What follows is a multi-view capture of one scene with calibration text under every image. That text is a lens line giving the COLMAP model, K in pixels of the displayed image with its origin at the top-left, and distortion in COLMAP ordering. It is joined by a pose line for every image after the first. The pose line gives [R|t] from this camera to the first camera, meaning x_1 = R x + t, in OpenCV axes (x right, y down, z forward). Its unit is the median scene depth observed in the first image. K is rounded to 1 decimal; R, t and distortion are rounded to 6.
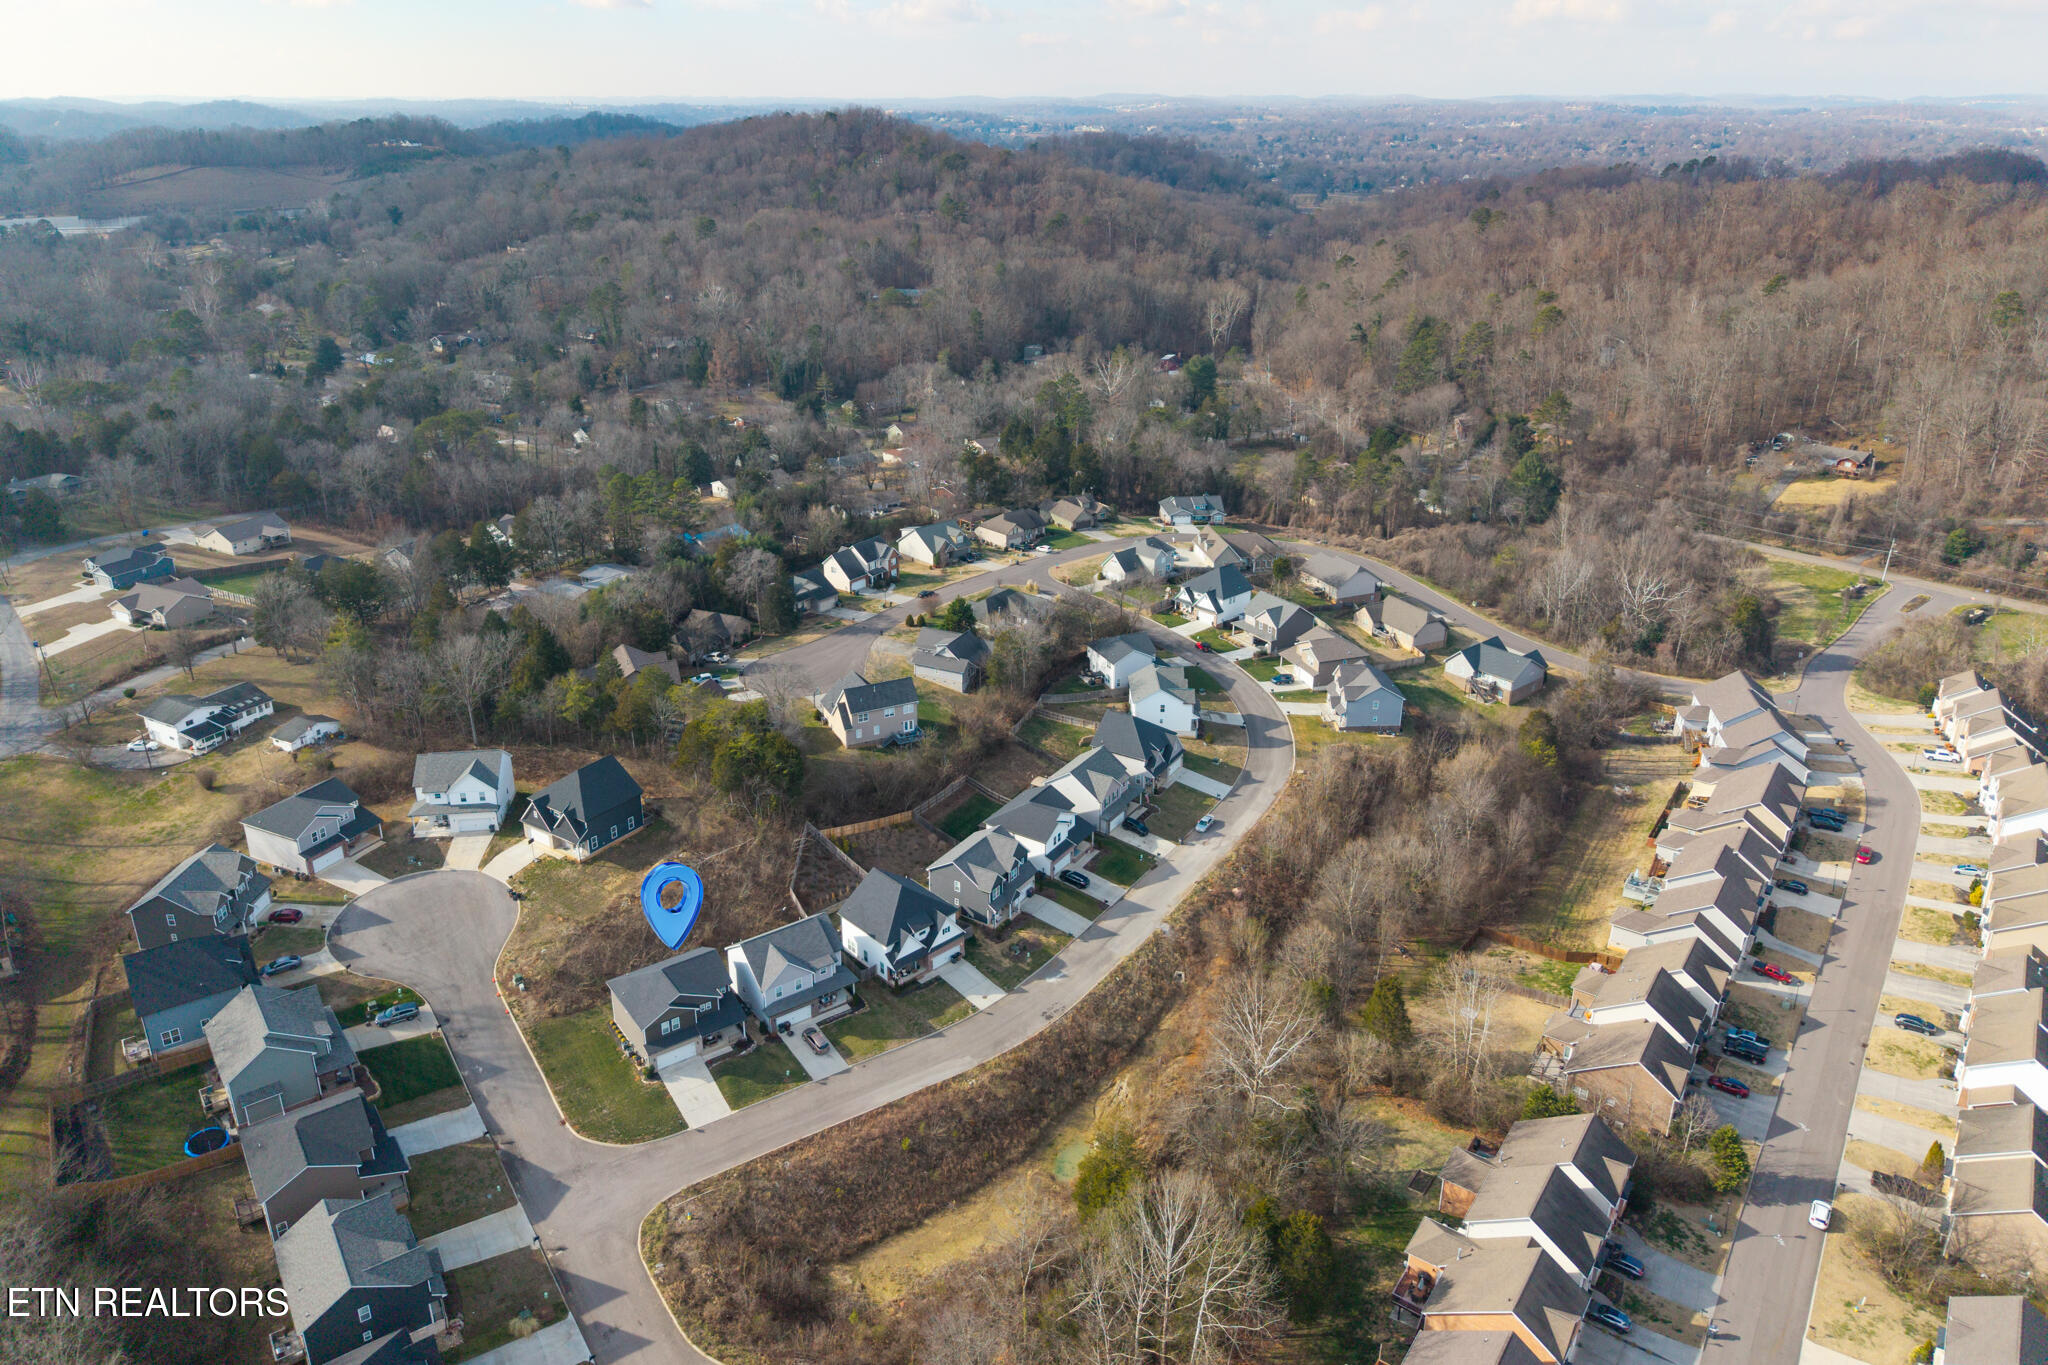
lens RADIAL K [[1364.2, 0, 1021.6], [0, 1364.2, 643.2], [0, 0, 1]] dist [0.000123, -0.002283]
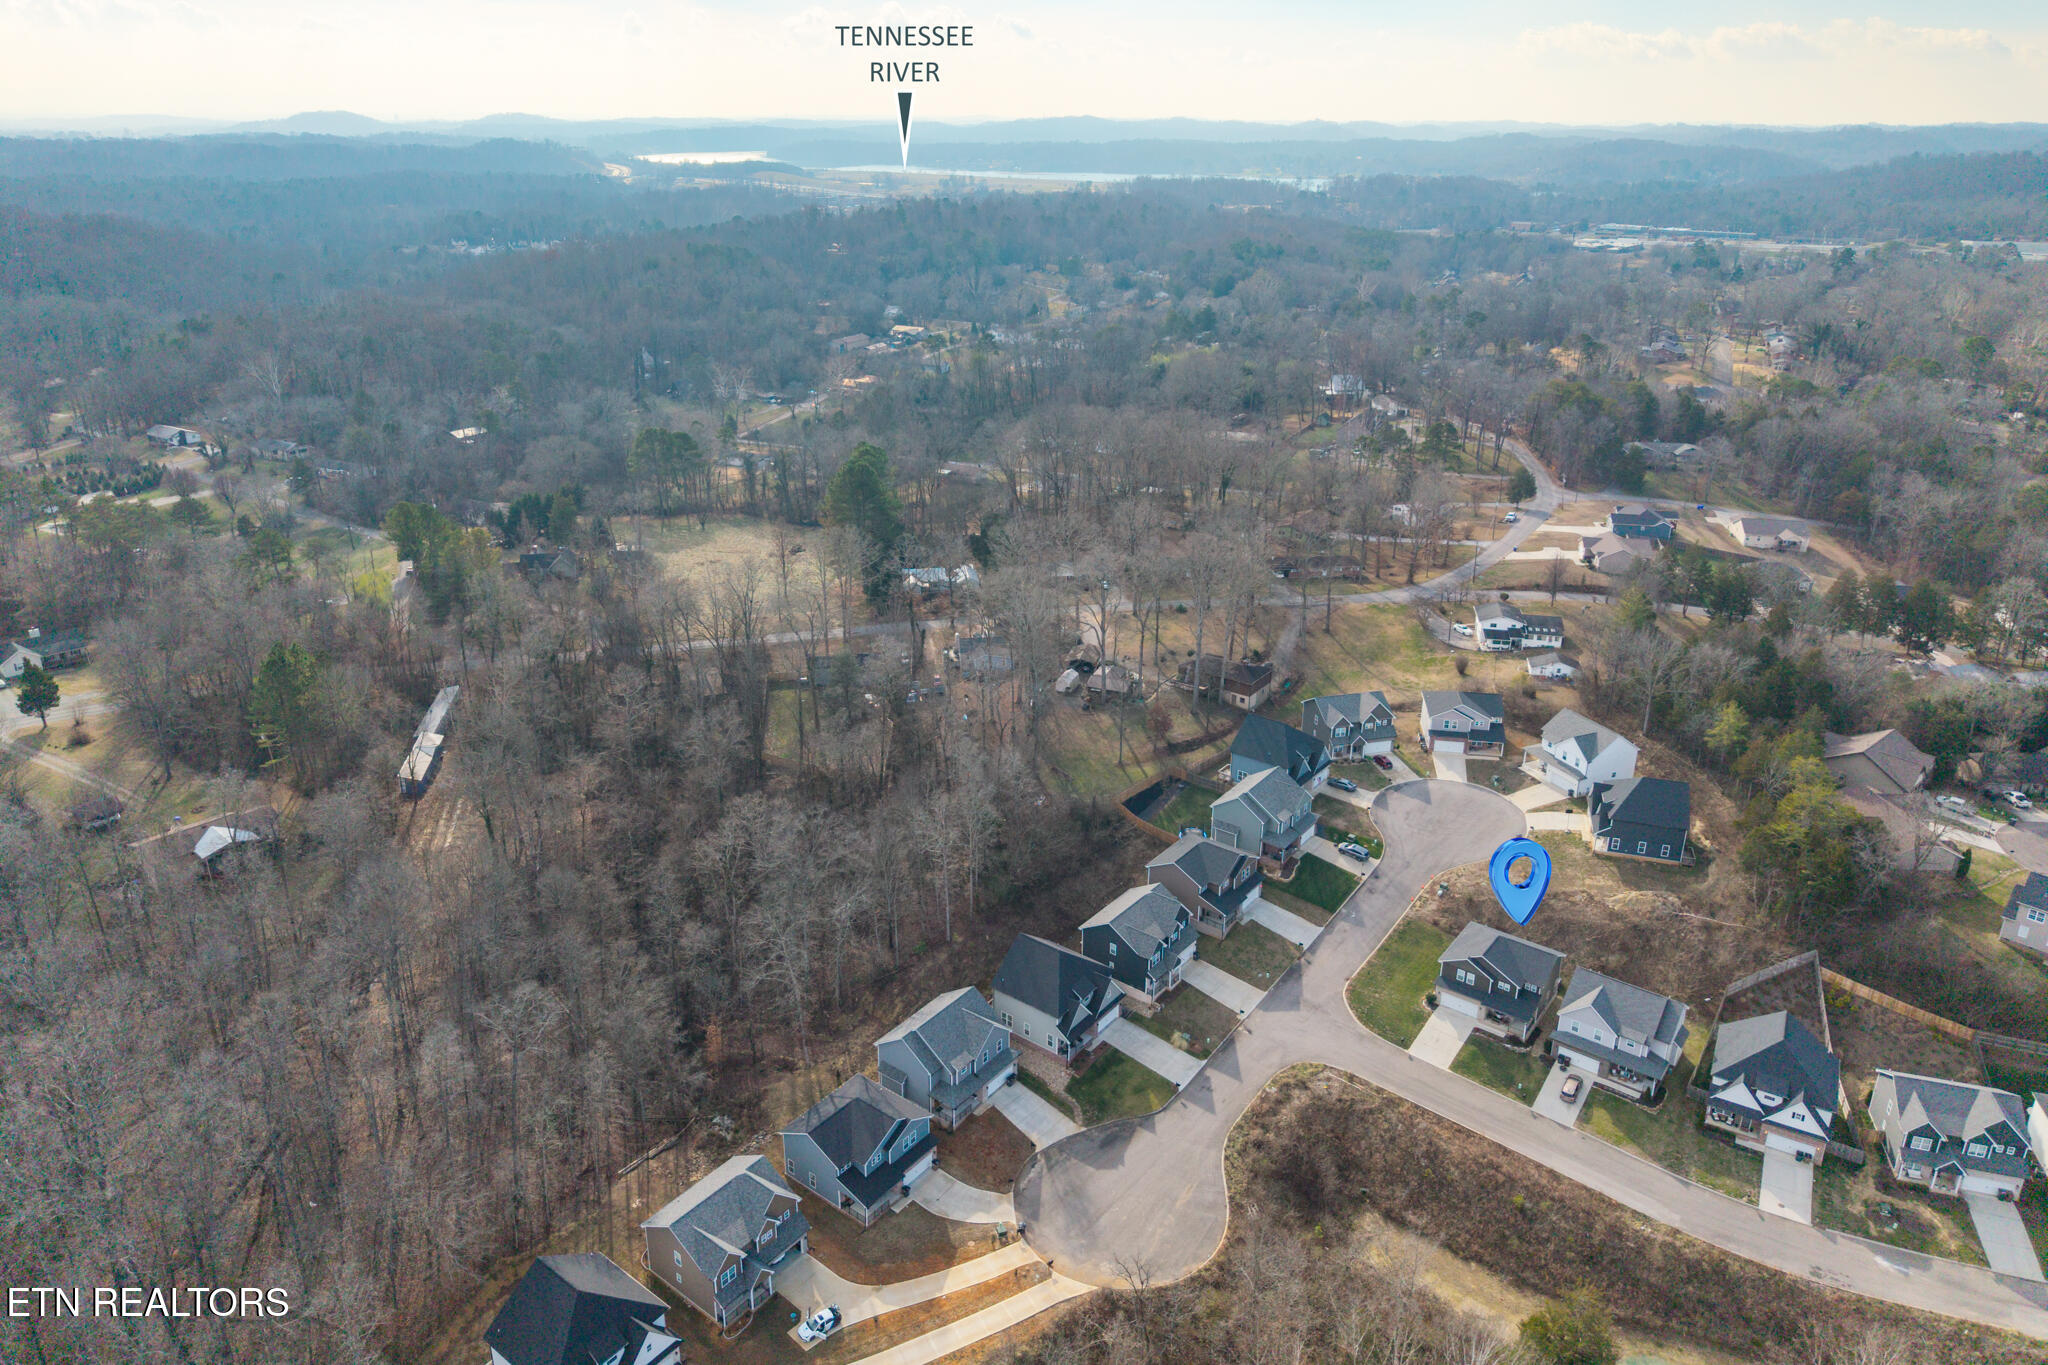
lens RADIAL K [[1360.0, 0, 1022.1], [0, 1360.0, 667.5], [0, 0, 1]] dist [0.002901, -0.001604]
pose [[0.282104, 0.362327, -0.888334, 0.488819], [-0.362417, 0.897580, 0.251007, -0.079587], [0.888297, 0.251137, 0.384524, 0.199986]]
